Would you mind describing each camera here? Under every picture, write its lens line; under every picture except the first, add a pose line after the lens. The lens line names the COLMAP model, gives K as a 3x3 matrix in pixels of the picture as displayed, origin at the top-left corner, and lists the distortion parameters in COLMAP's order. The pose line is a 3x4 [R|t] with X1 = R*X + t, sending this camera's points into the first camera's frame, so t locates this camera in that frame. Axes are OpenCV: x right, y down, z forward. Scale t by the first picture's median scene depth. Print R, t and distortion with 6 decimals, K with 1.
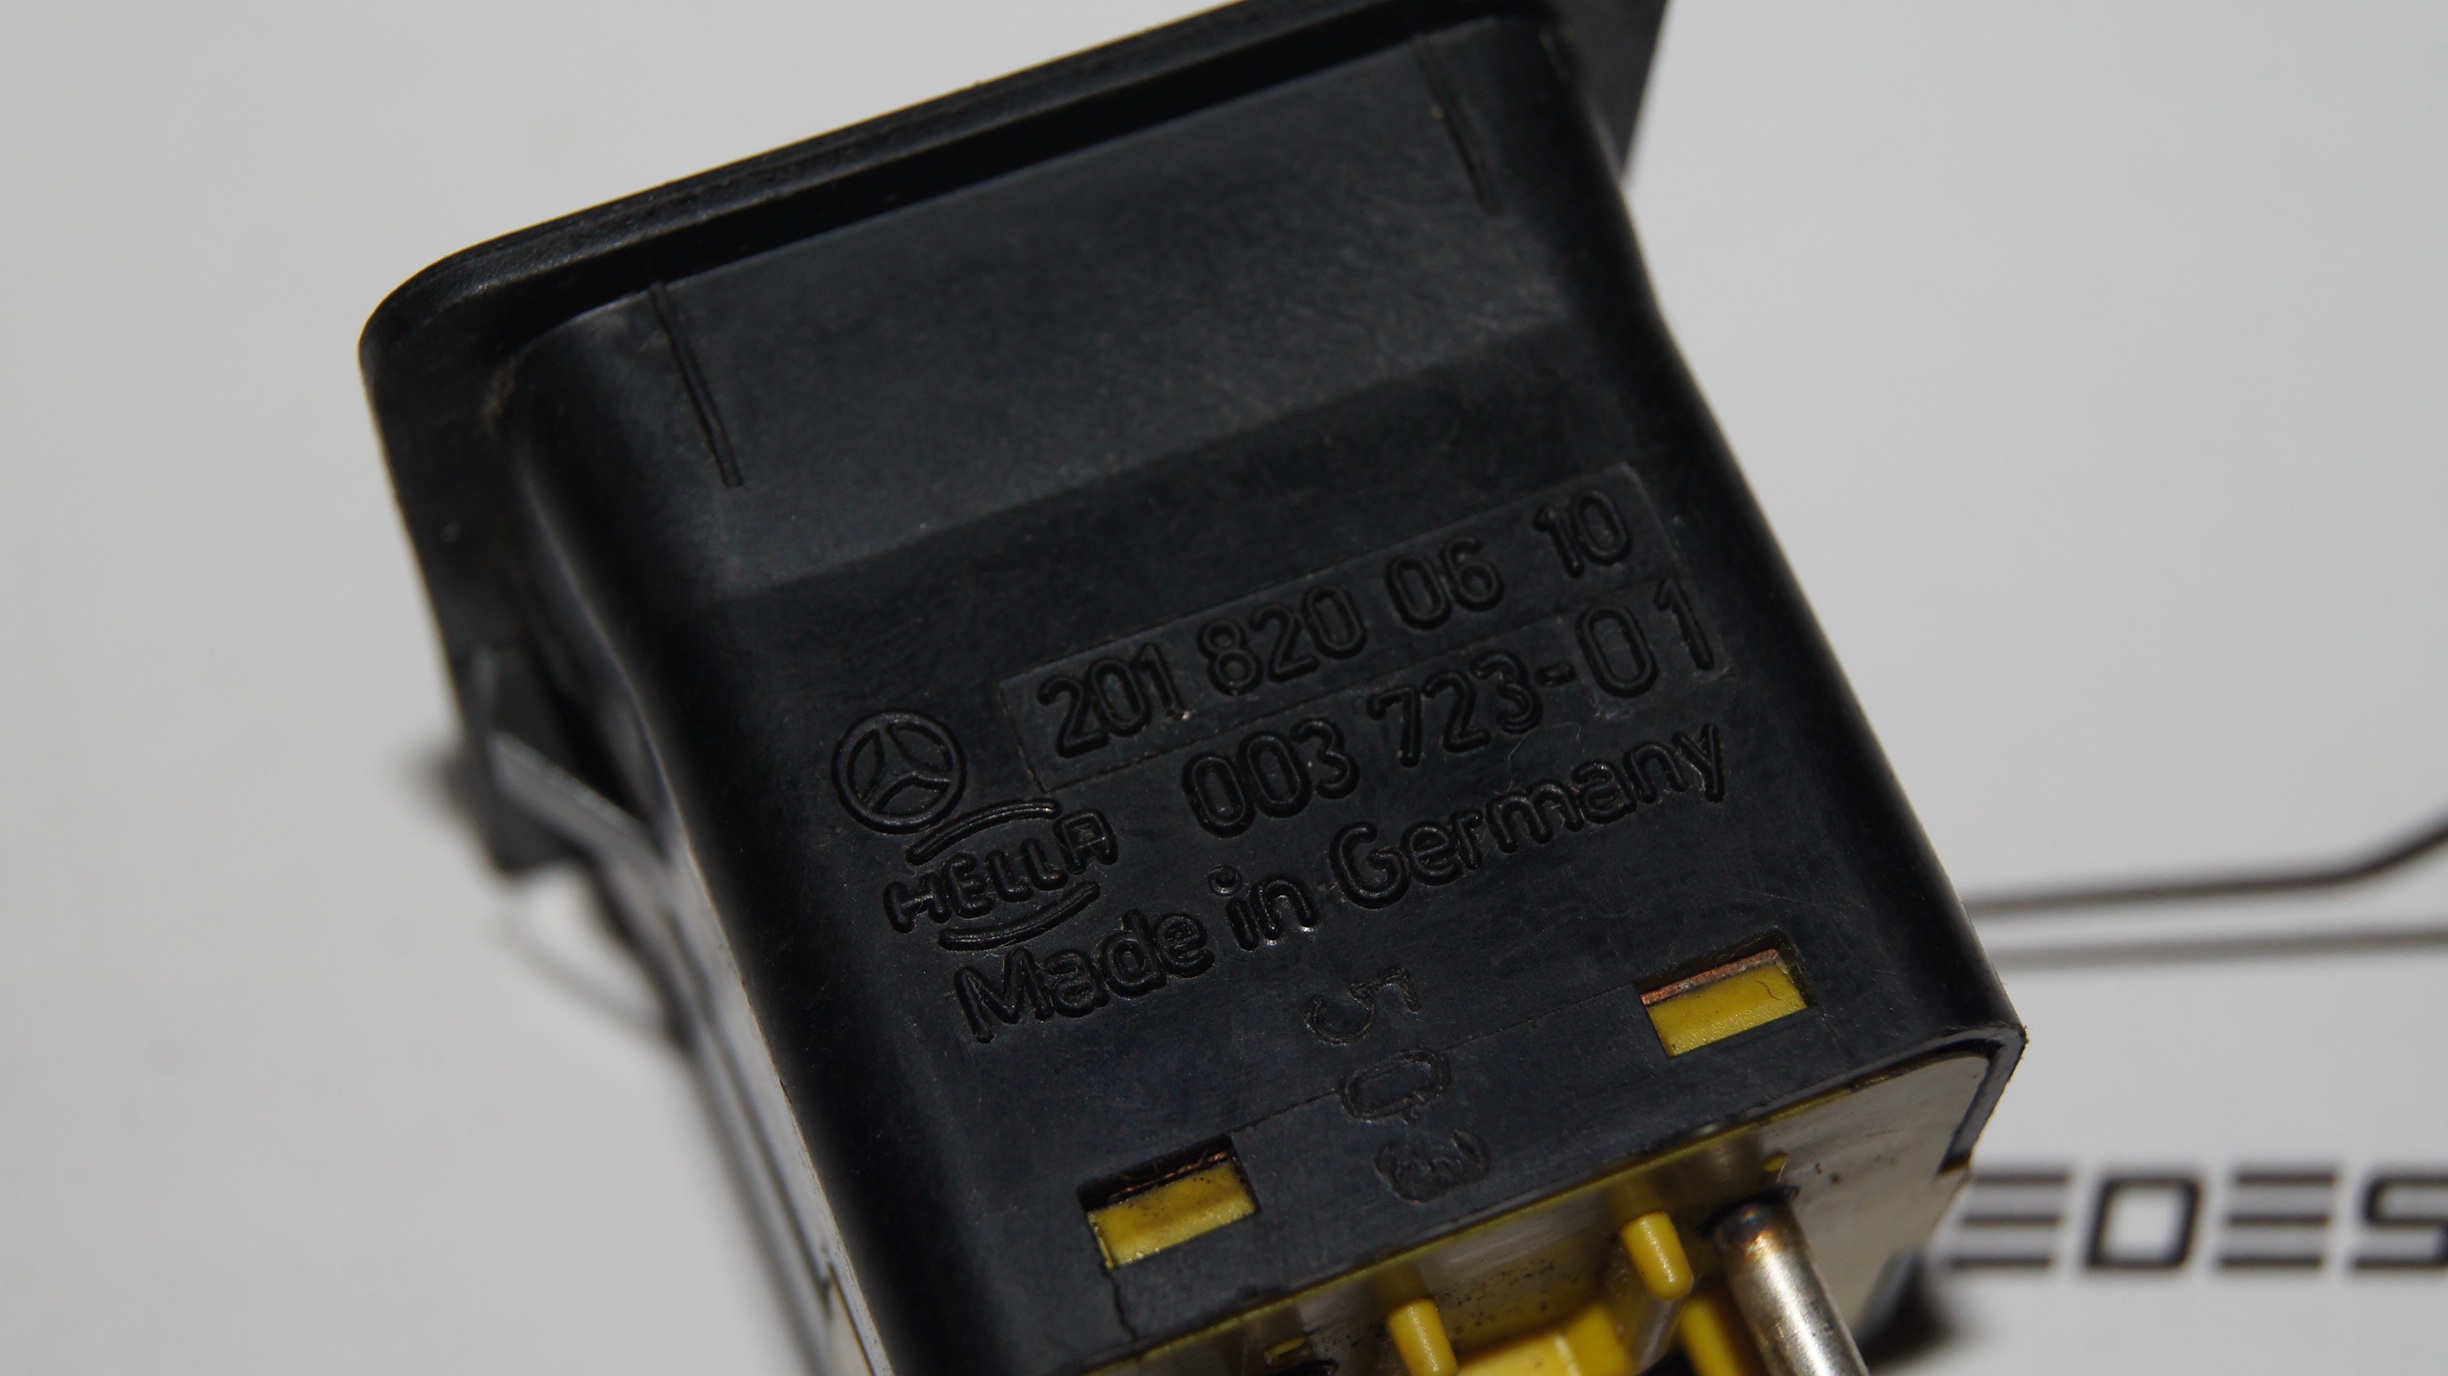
lens RADIAL K [[5654.1, 0, 1223.2], [0, 5654.1, 688.0], [0, 0, 1]] dist [0.084195, 0.000000]
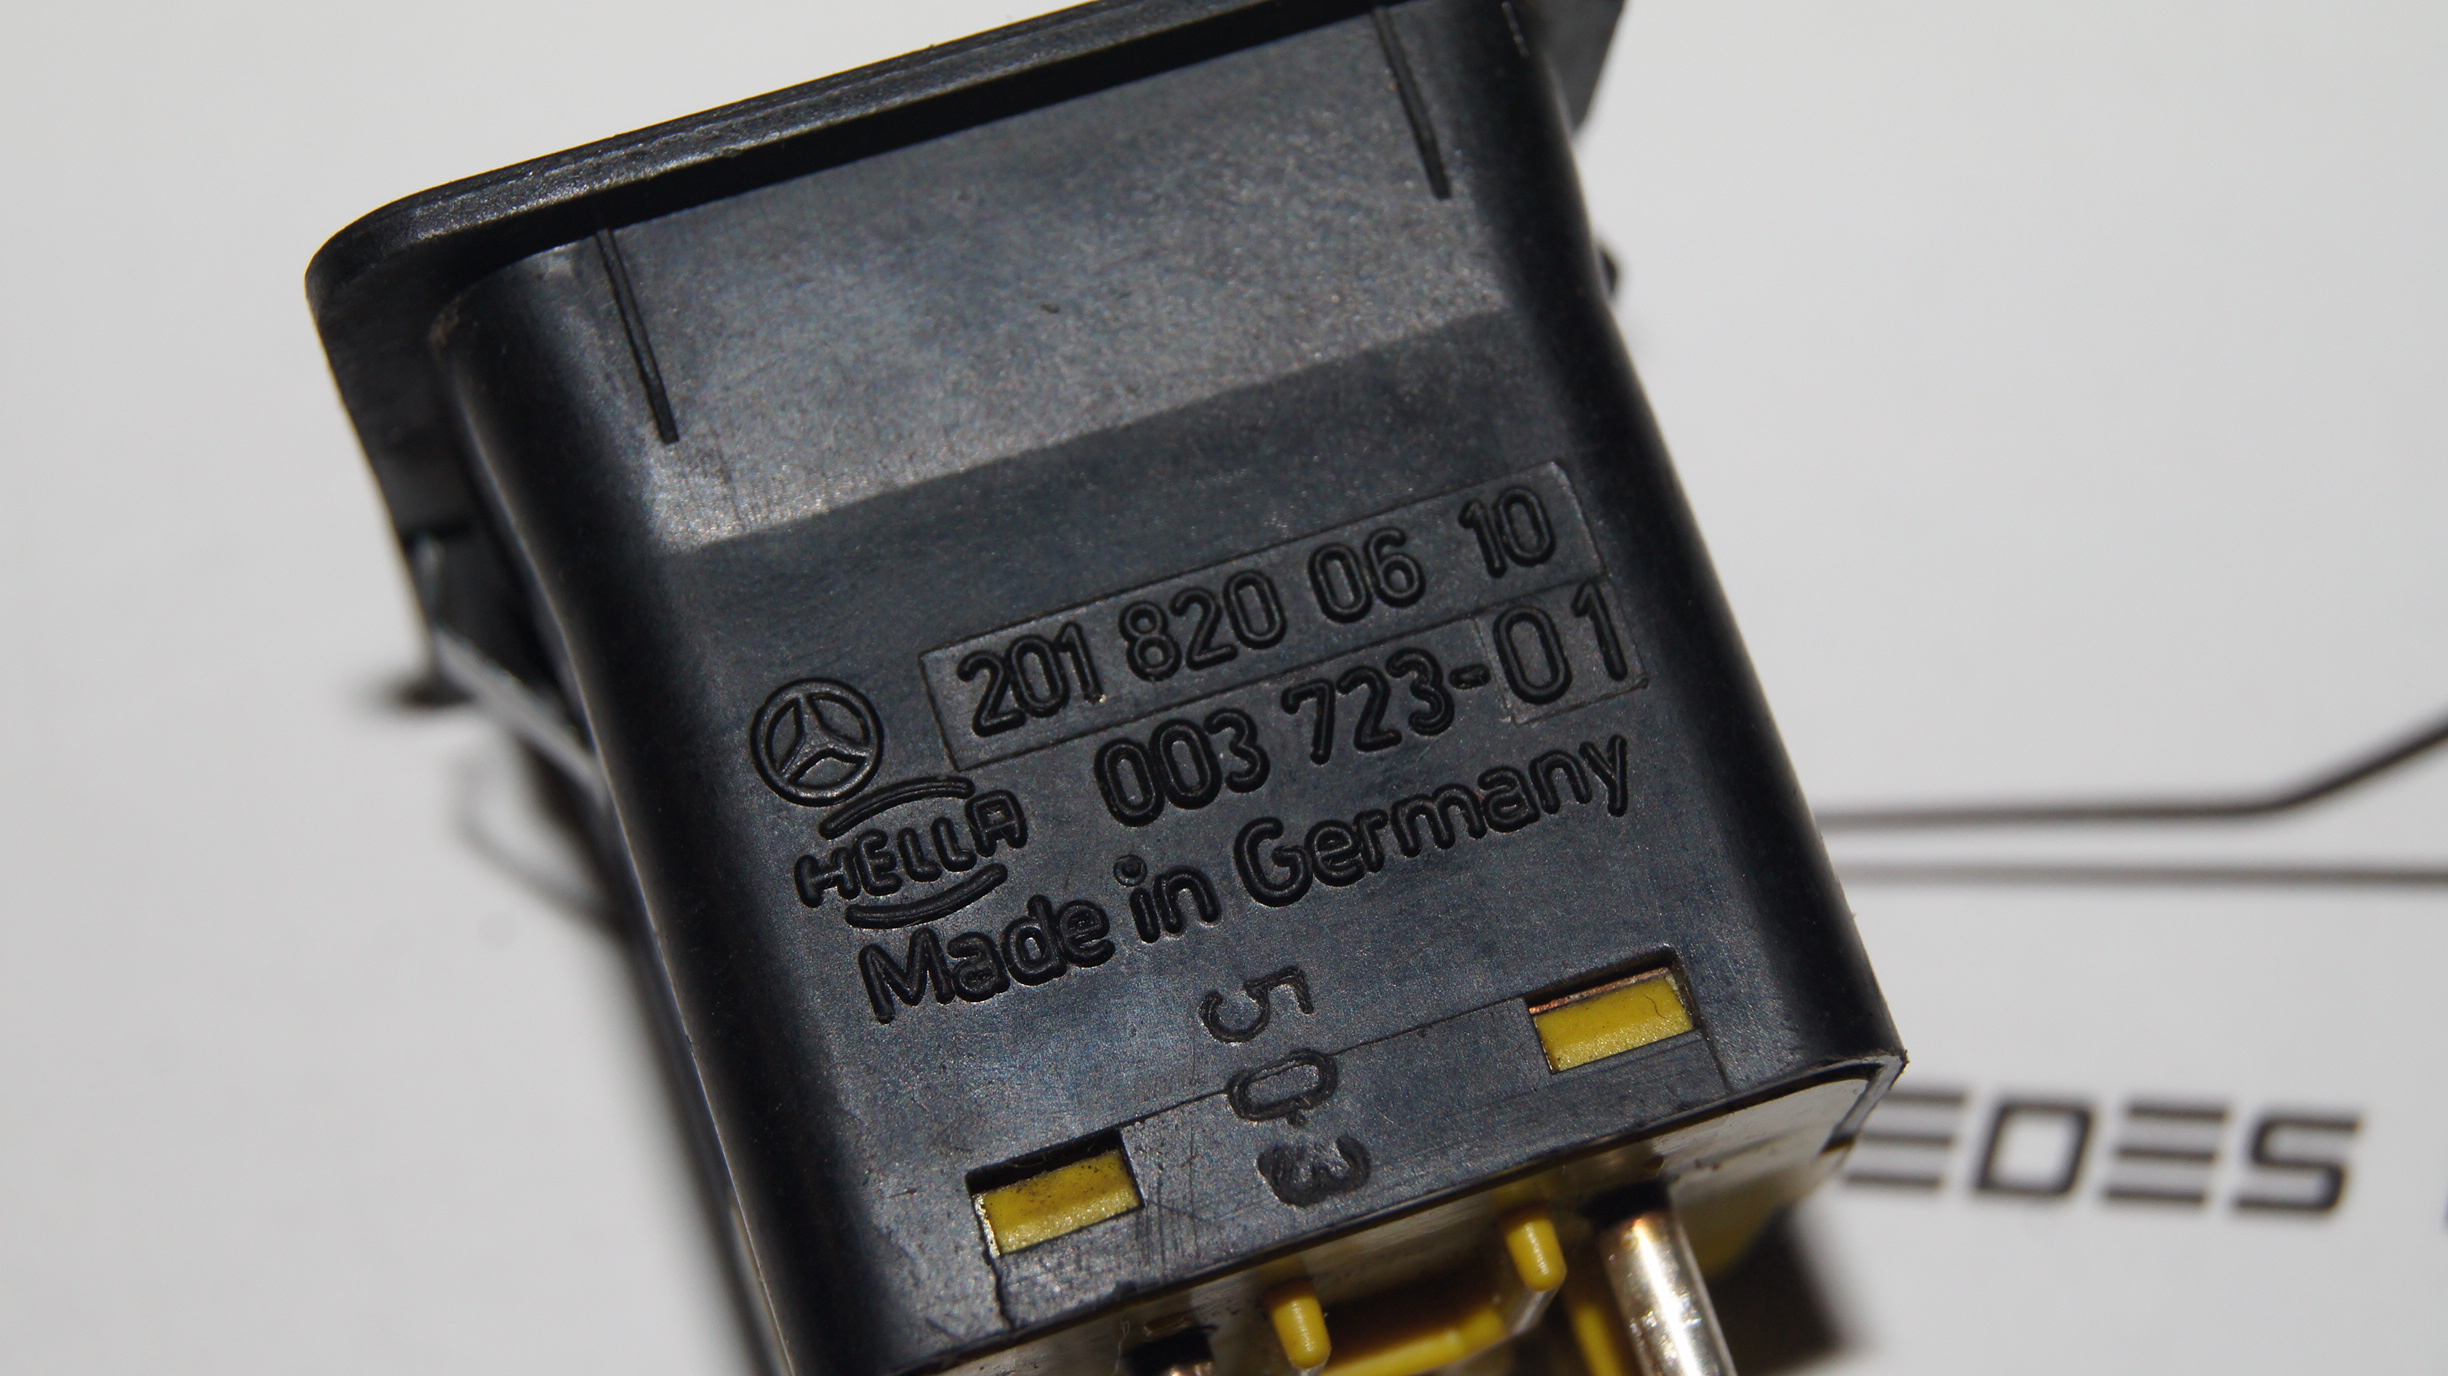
lens RADIAL K [[5654.1, 0, 1224.2], [0, 5654.1, 685.3], [0, 0, 1]] dist [0.084195, 0.000000]
pose [[0.998363, 0.056587, -0.008354, 0.023421], [-0.055120, 0.990764, 0.123892, -0.124060], [0.015287, -0.123229, 0.992261, -0.006573]]
